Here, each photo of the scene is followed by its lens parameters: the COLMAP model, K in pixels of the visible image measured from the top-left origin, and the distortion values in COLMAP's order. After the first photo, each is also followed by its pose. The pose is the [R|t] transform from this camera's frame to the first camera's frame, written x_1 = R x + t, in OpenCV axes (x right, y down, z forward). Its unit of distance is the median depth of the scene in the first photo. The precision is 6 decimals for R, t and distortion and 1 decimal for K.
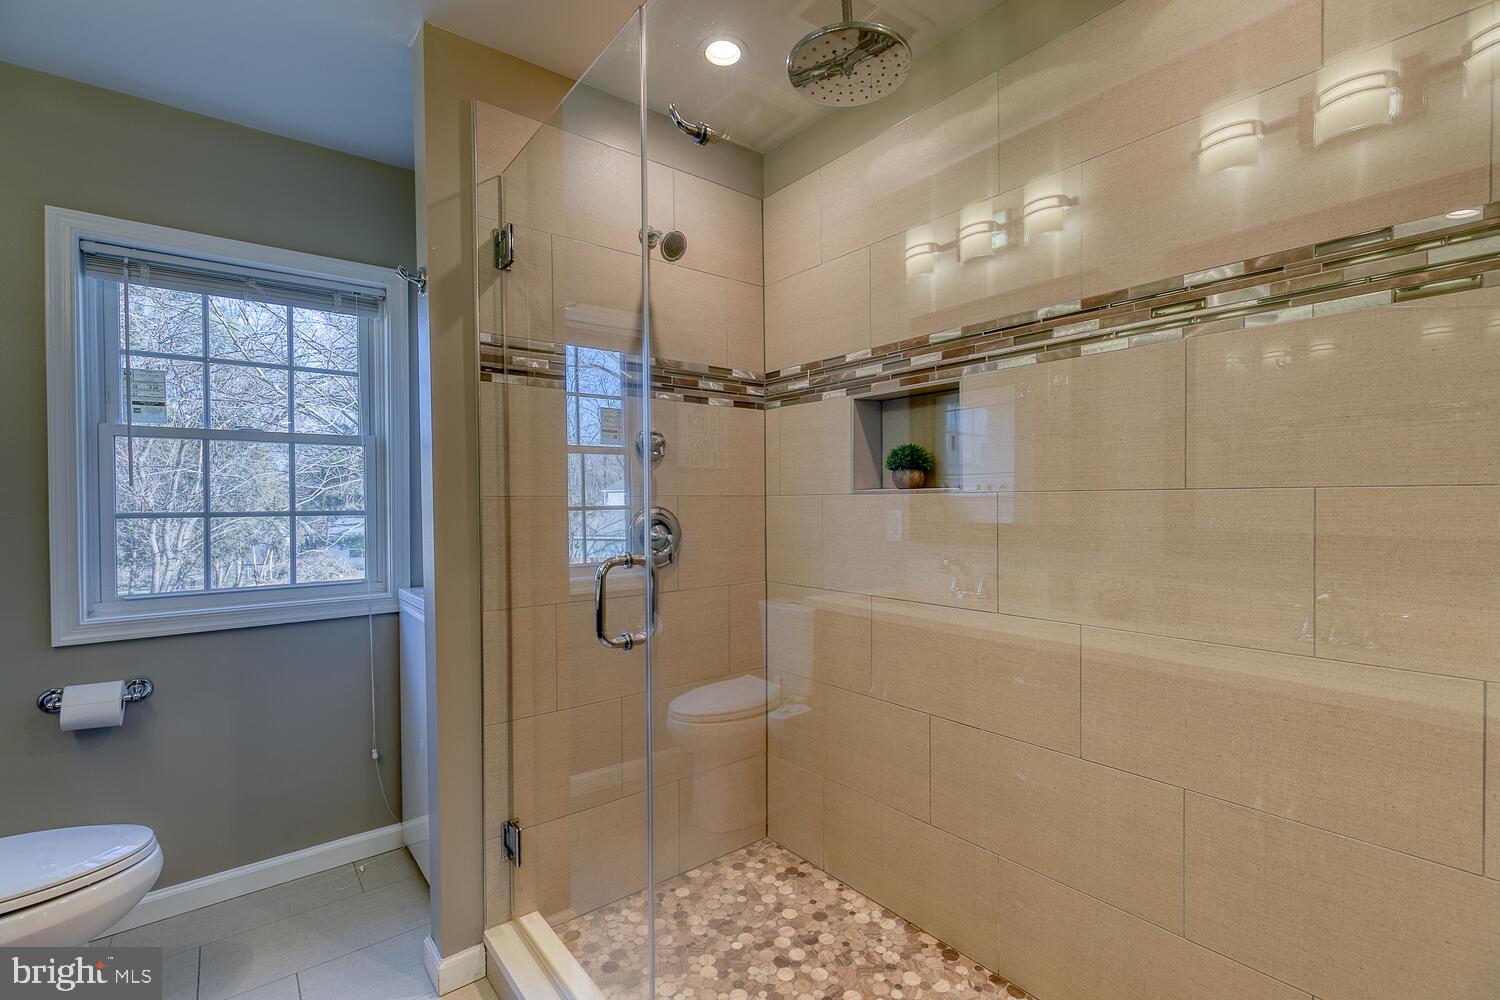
lens RADIAL K [[686.3, 0, 750.5], [0, 686.3, 507.4], [0, 0, 1]] dist [0.008324, -0.000071]
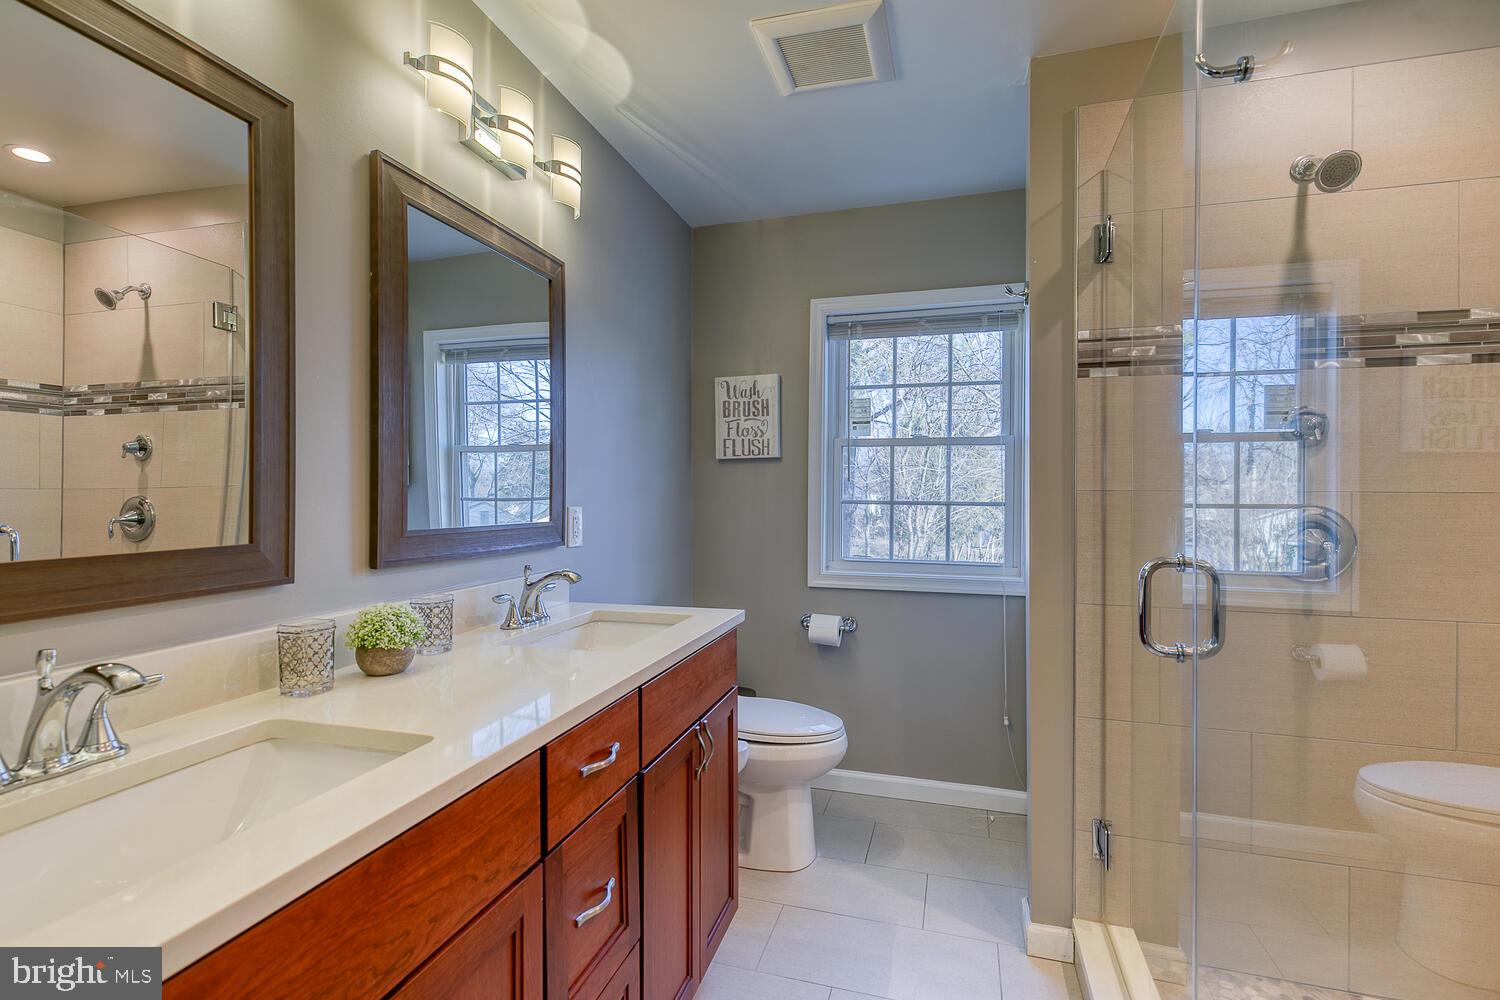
lens RADIAL K [[686.3, 0, 741.6], [0, 686.3, 493.0], [0, 0, 1]] dist [0.008324, -0.000071]
pose [[0.572263, 0.011258, -0.819993, 0.149572], [-0.020453, 0.999791, -0.000547, -0.001766], [0.819815, 0.017085, 0.572374, 0.005774]]
